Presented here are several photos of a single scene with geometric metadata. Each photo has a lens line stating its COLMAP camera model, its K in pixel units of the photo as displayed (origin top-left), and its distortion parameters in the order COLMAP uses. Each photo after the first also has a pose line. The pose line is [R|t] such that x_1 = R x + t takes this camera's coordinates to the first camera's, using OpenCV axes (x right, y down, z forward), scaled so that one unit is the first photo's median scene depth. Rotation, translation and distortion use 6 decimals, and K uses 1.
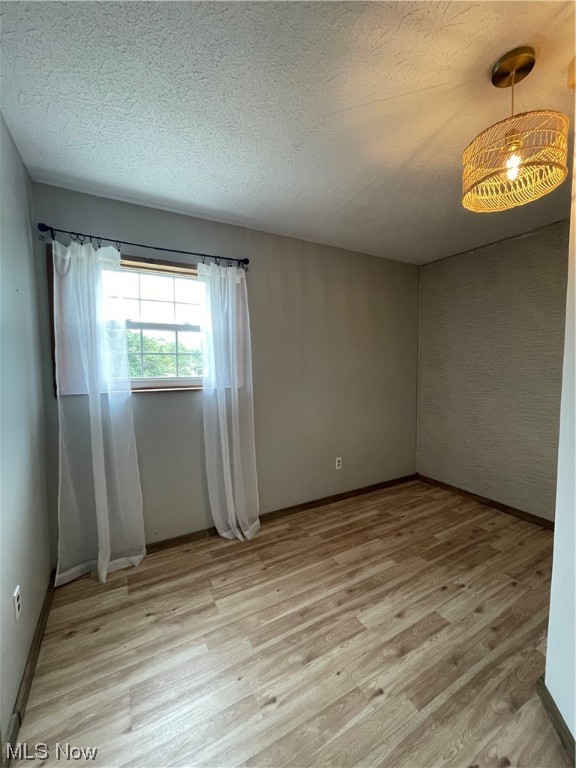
lens RADIAL K [[309.7, 0, 289.2], [0, 309.7, 383.8], [0, 0, 1]] dist [-0.000675, -0.000296]
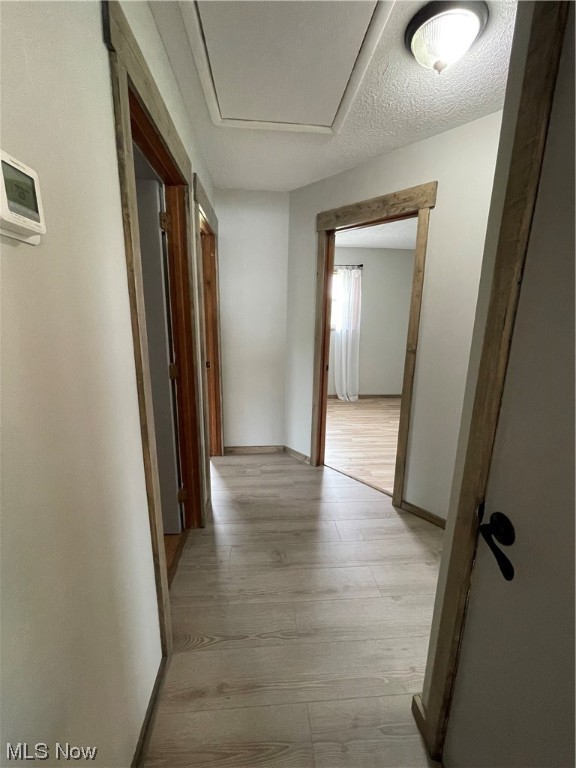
lens RADIAL K [[309.7, 0, 288.1], [0, 309.7, 385.0], [0, 0, 1]] dist [-0.000675, -0.000296]
pose [[0.908359, 0.106170, -0.404490, 0.324878], [-0.047999, 0.987313, 0.151357, 0.082846], [0.415428, -0.118072, 0.901930, -1.104153]]
